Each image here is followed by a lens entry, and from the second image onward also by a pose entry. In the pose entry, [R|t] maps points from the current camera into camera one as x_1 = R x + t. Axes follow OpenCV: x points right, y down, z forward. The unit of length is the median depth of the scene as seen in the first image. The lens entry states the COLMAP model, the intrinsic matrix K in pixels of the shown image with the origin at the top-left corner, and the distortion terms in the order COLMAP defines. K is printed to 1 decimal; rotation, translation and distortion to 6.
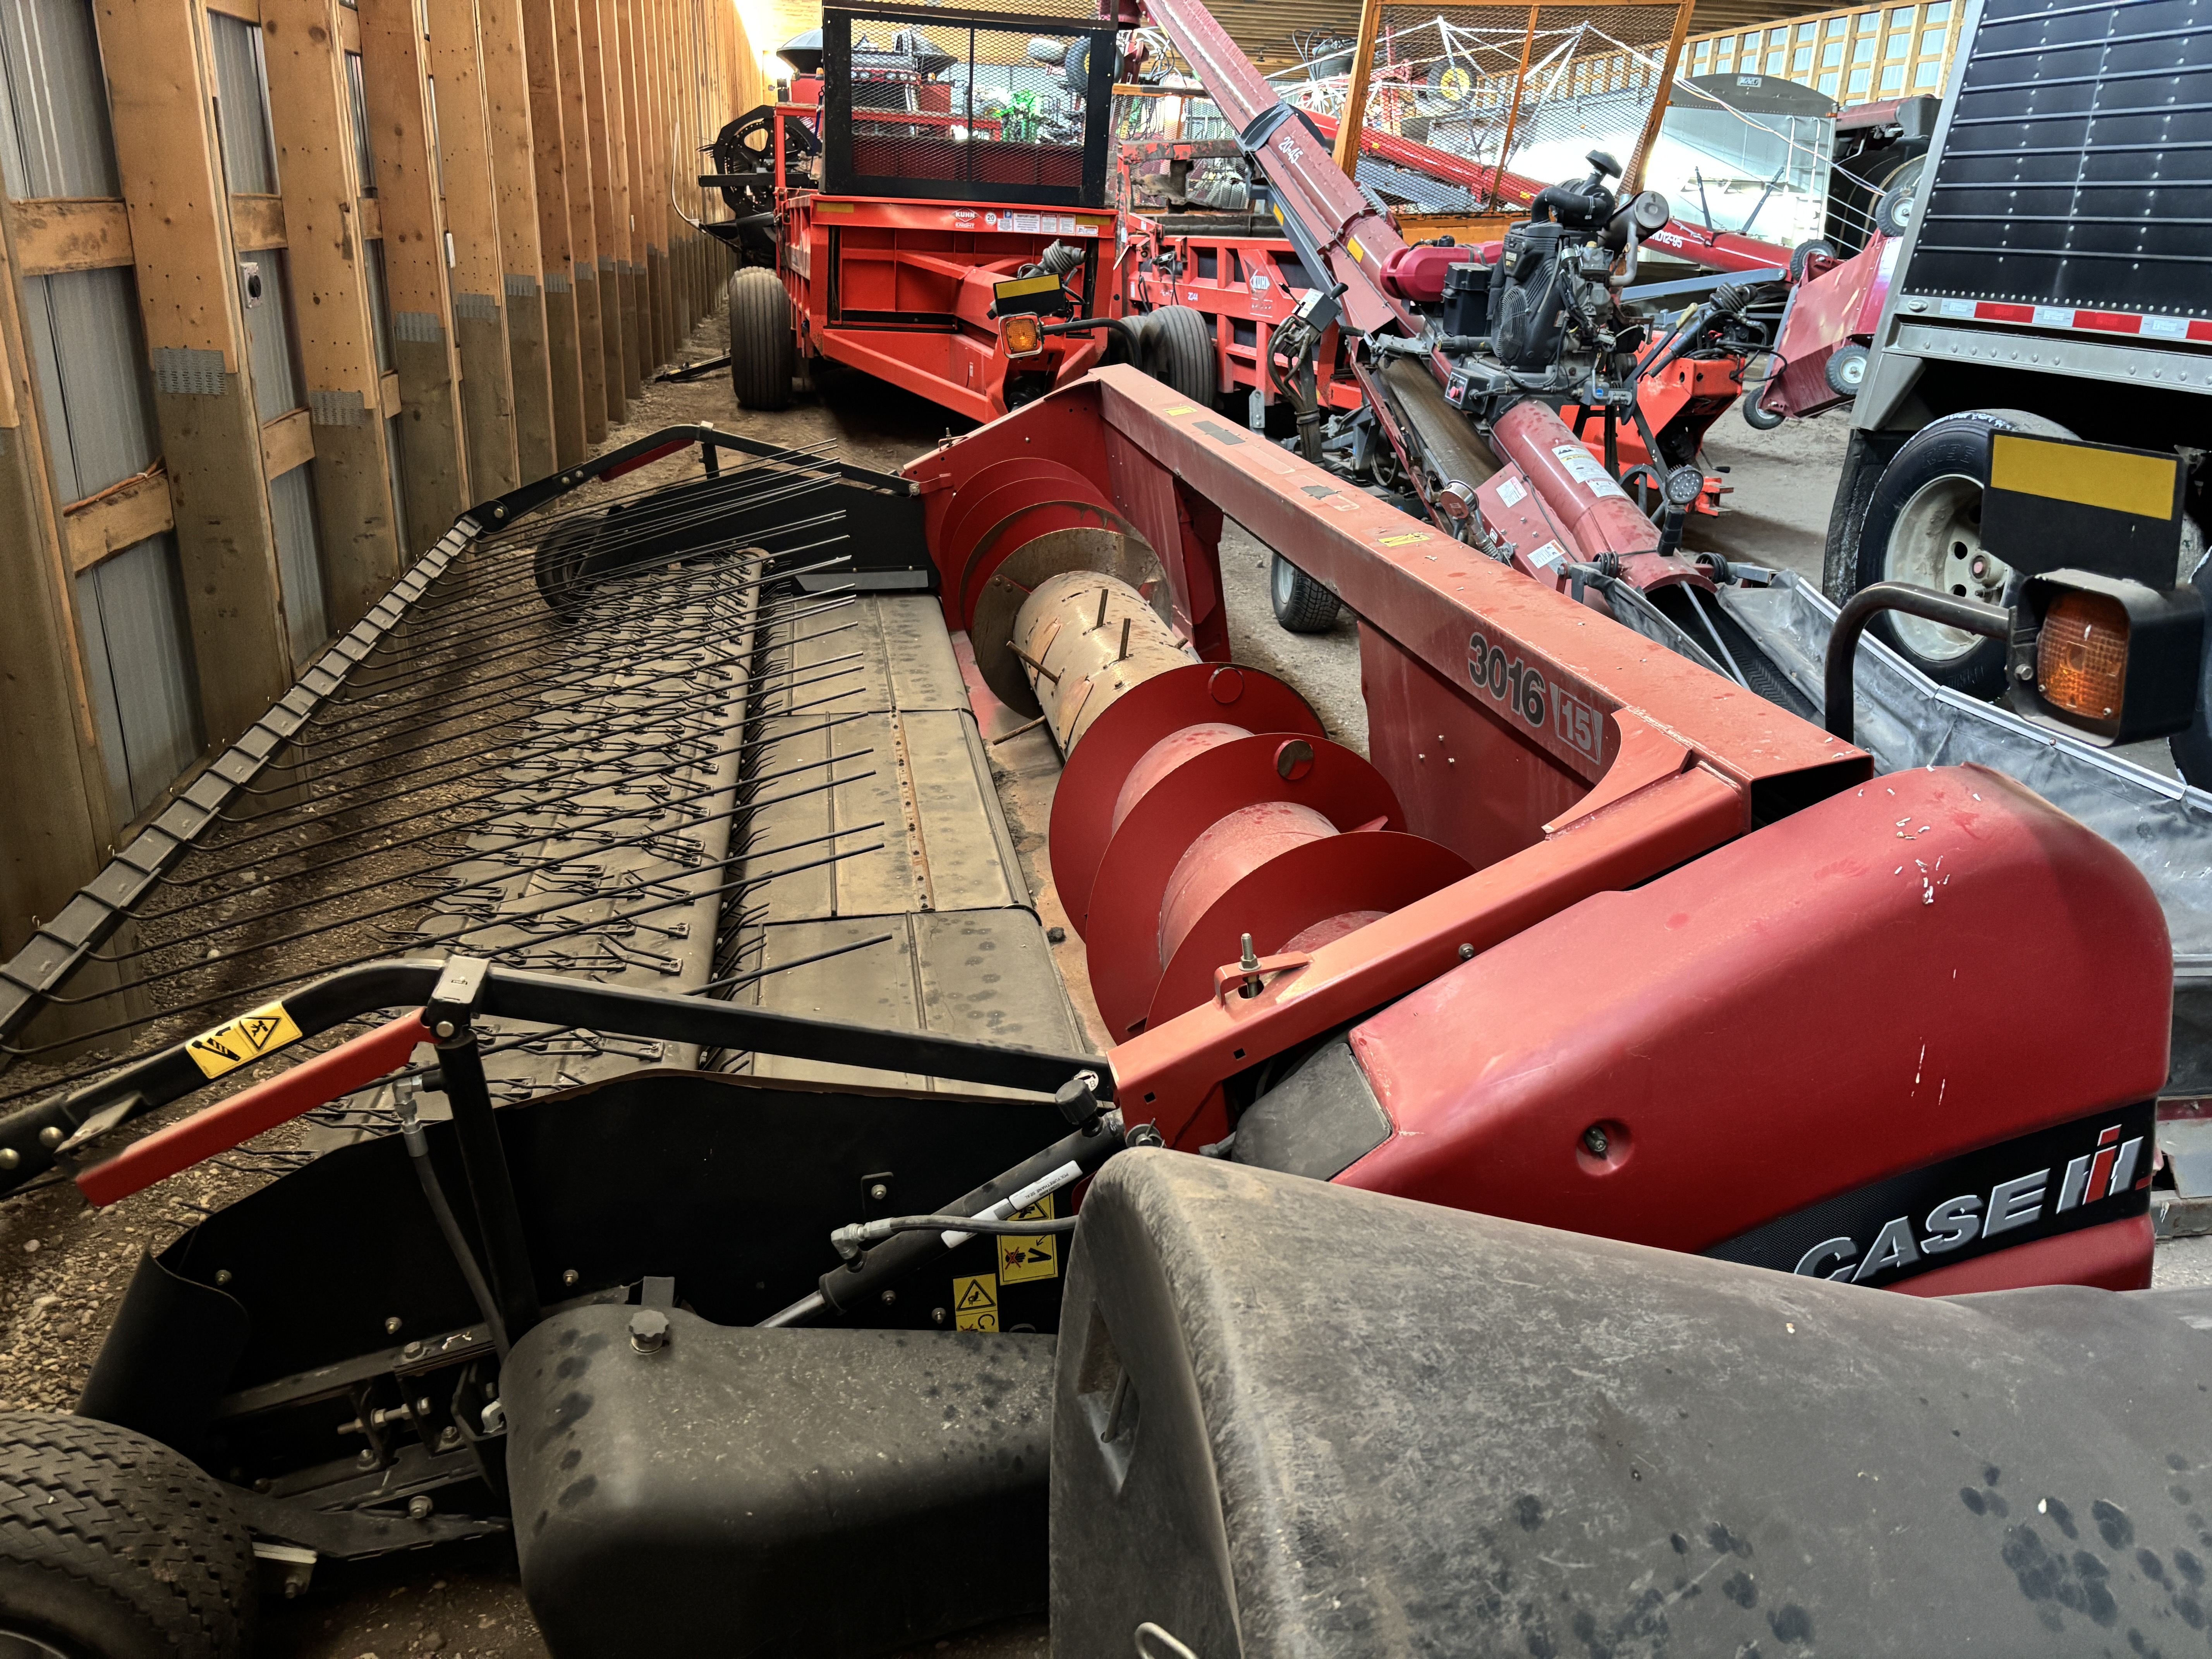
lens RADIAL K [[1663.7, 0, 1097.7], [0, 1663.7, 832.9], [0, 0, 1]] dist [0.010757, -0.002054]
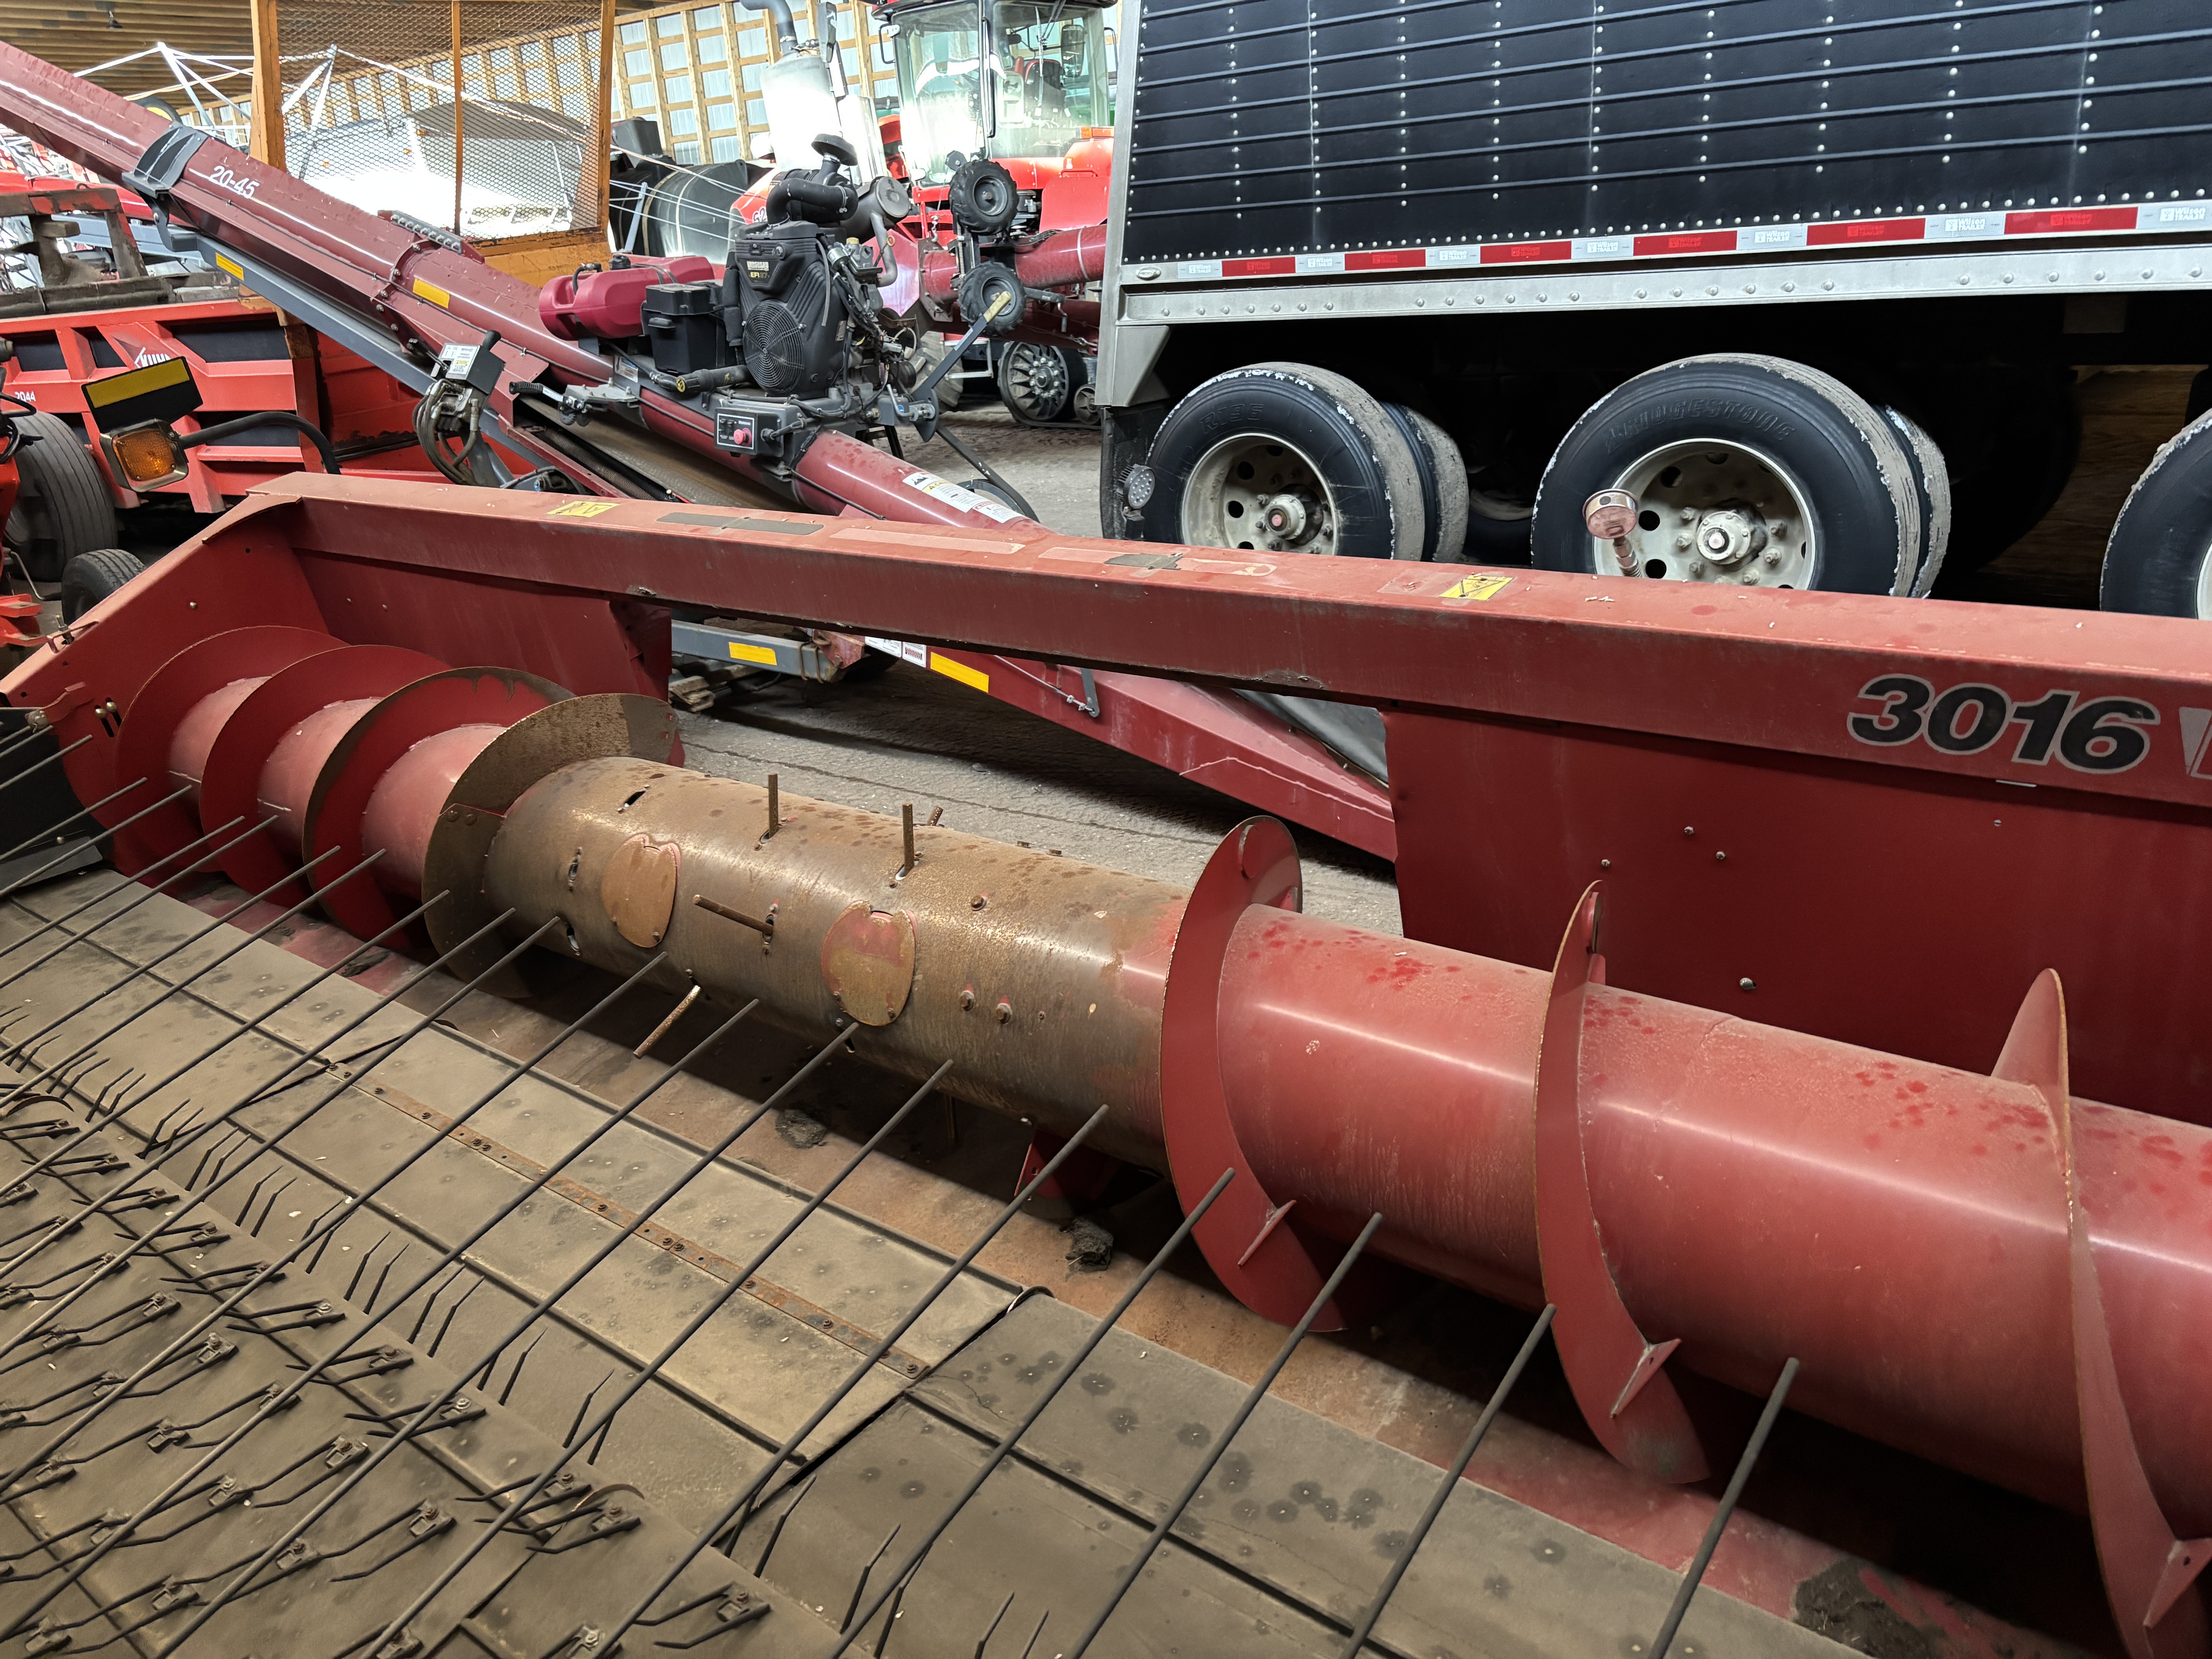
lens RADIAL K [[1674.4, 0, 1086.8], [0, 1674.4, 825.2], [0, 0, 1]] dist [0.048109, -0.056805]
pose [[0.748895, -0.297847, 0.591983, -0.203068], [0.315039, 0.945919, 0.077381, -0.094744], [-0.583015, 0.128547, 0.802227, 0.264167]]
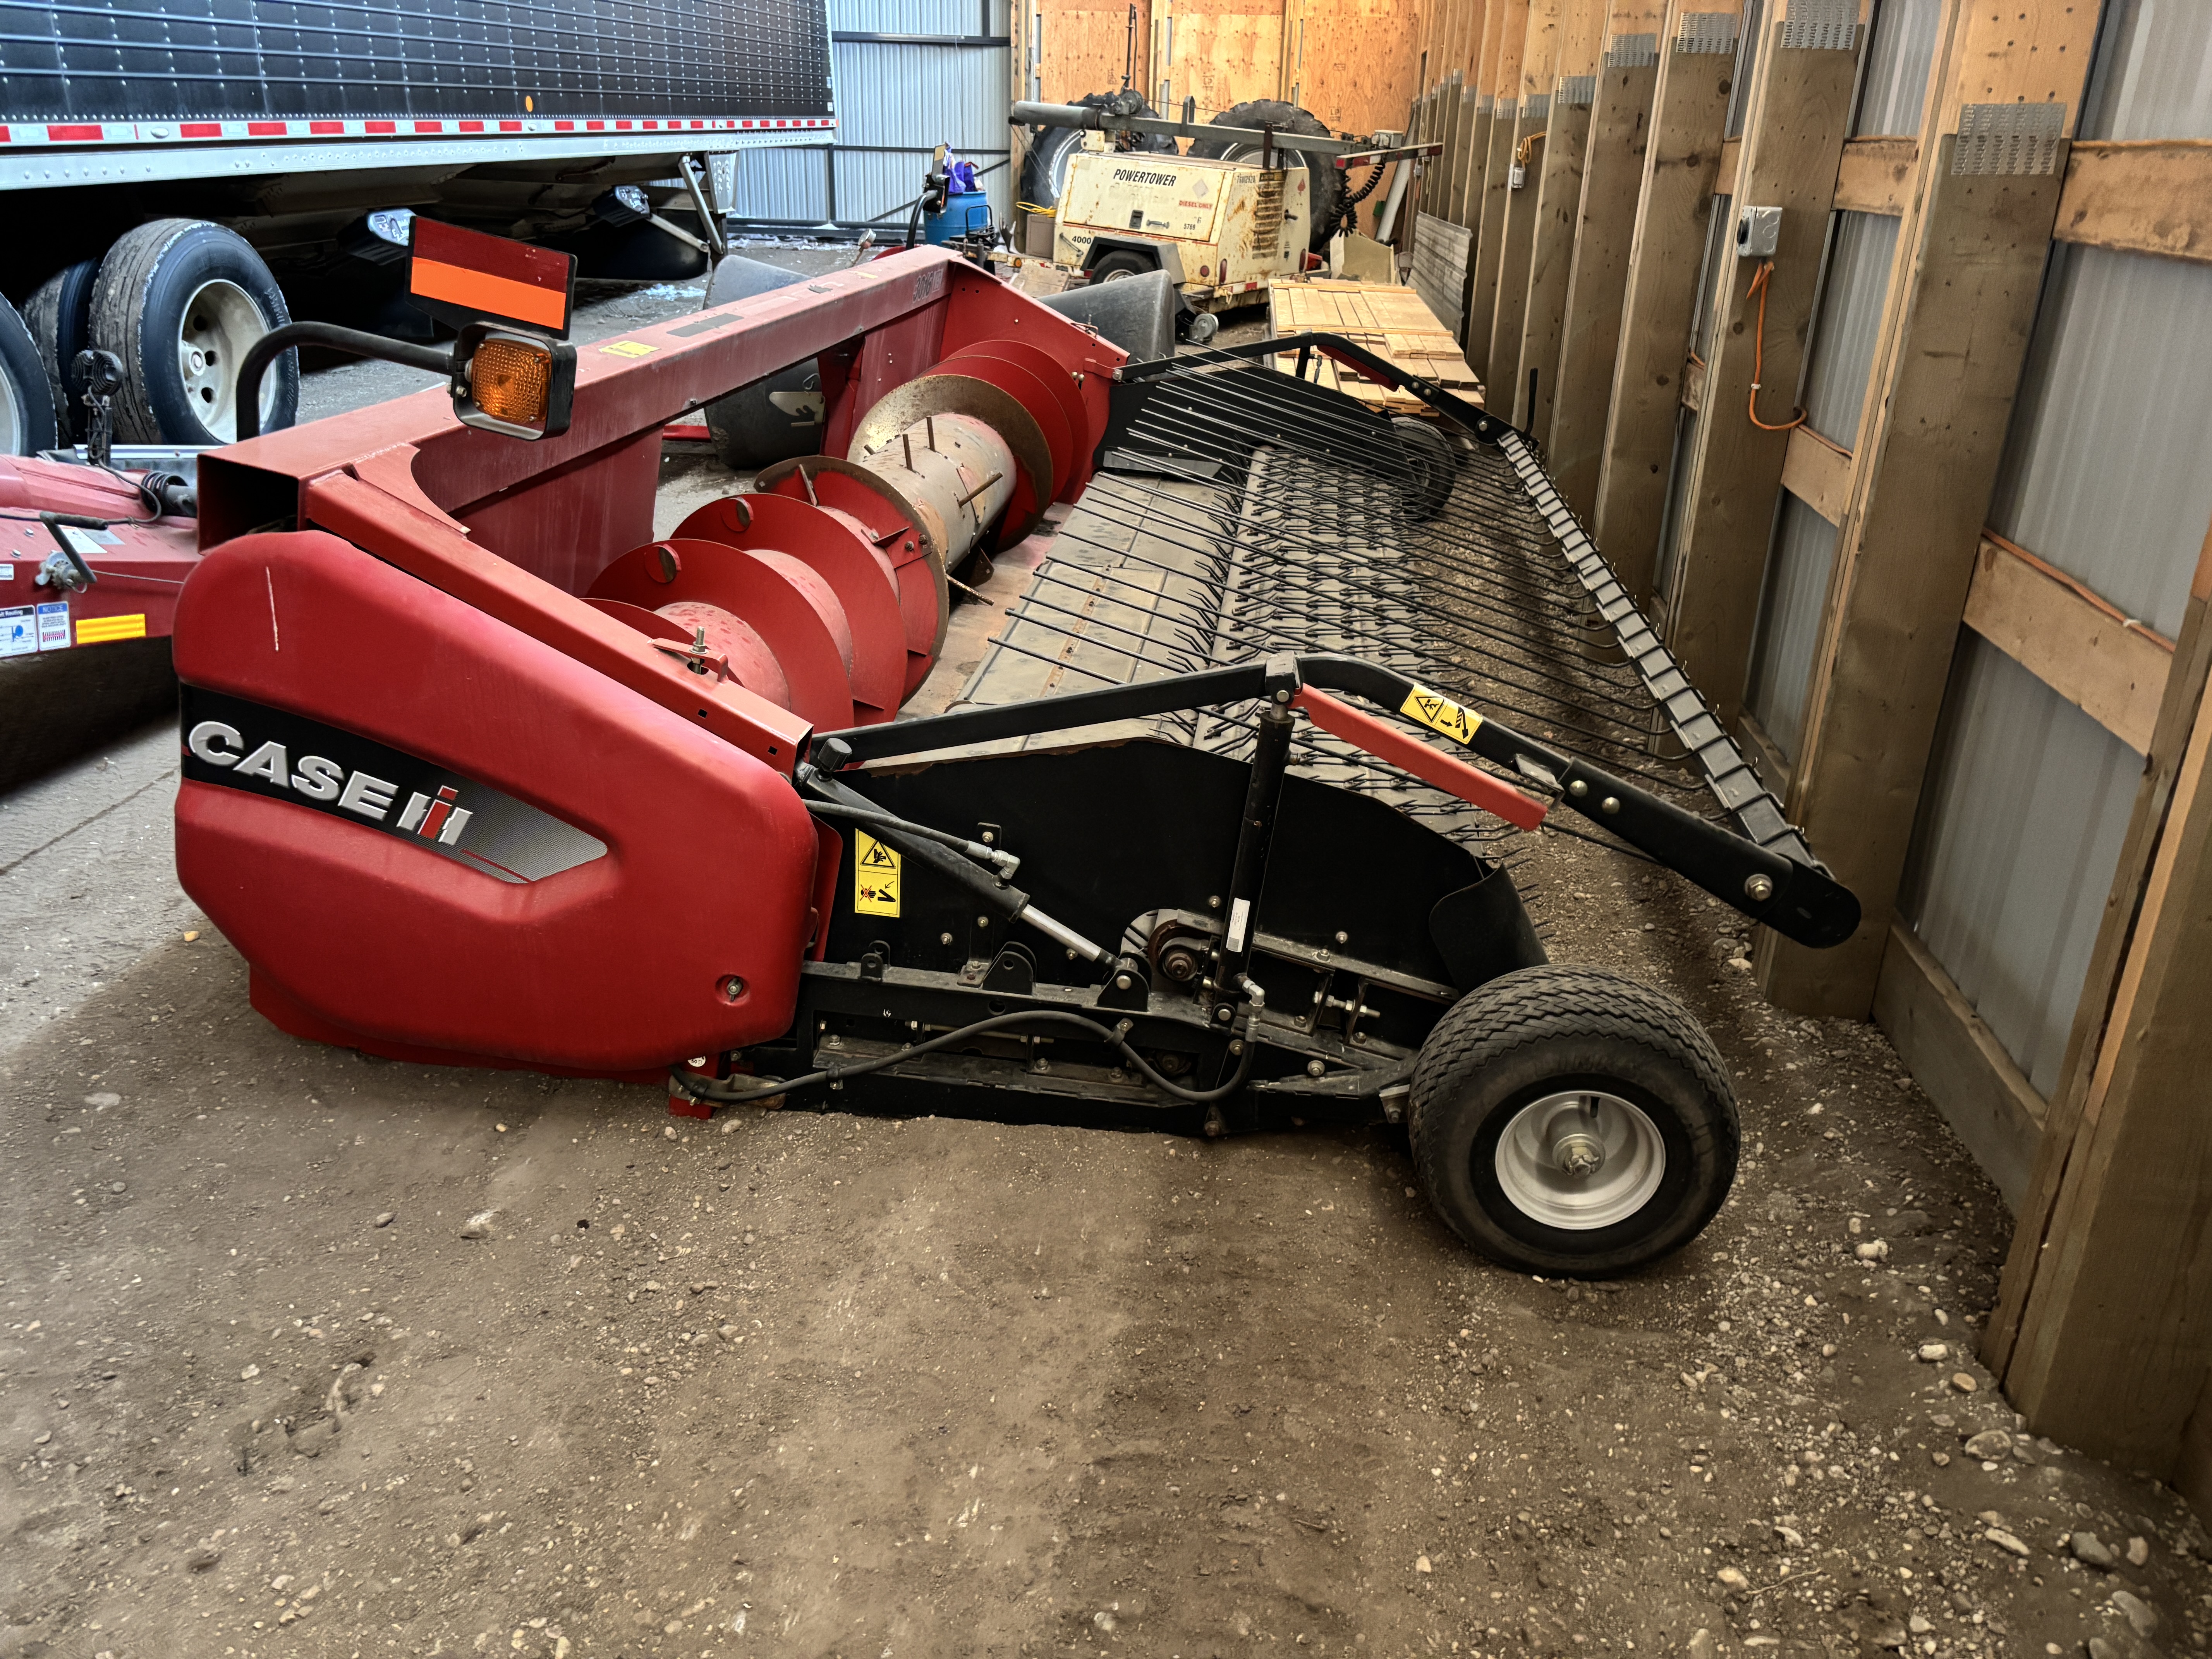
lens RADIAL K [[1674.9, 0, 1075.6], [0, 1674.9, 813.9], [0, 0, 1]] dist [0.045780, -0.055770]
pose [[-0.954393, -0.151384, 0.257326, -0.281130], [0.064401, 0.737230, 0.672566, -0.465386], [-0.291524, 0.658464, -0.693858, 1.287141]]
